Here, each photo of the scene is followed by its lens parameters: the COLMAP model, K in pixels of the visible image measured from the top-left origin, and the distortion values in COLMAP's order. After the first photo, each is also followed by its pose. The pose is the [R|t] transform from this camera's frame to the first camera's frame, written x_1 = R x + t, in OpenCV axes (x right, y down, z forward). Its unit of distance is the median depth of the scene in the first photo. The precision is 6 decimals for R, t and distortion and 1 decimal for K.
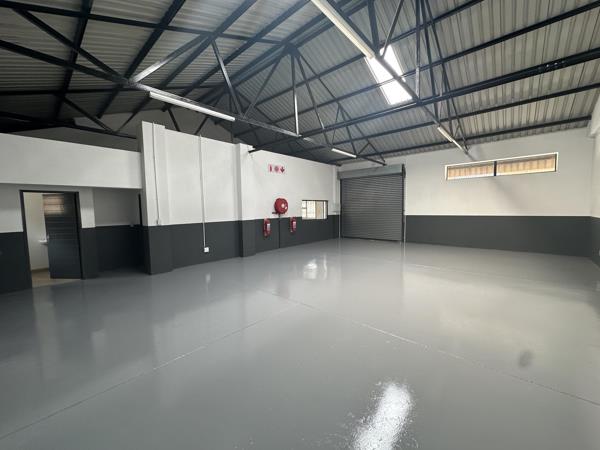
lens RADIAL K [[239.5, 0, 300.5], [0, 239.5, 224.6], [0, 0, 1]] dist [-0.005181, 0.000760]
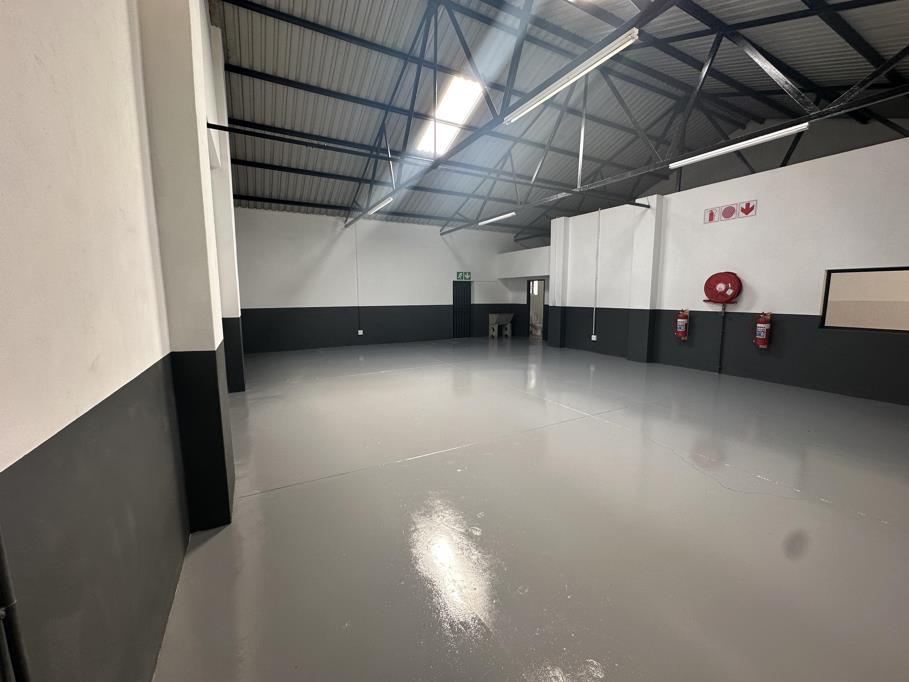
lens RADIAL K [[362.9, 0, 452.8], [0, 362.9, 340.4], [0, 0, 1]] dist [-0.005181, 0.000760]
pose [[-0.326406, 0.139880, -0.934822, 1.042807], [-0.056168, 0.984372, 0.166906, -0.082036], [0.943559, 0.106986, -0.313448, 0.920070]]
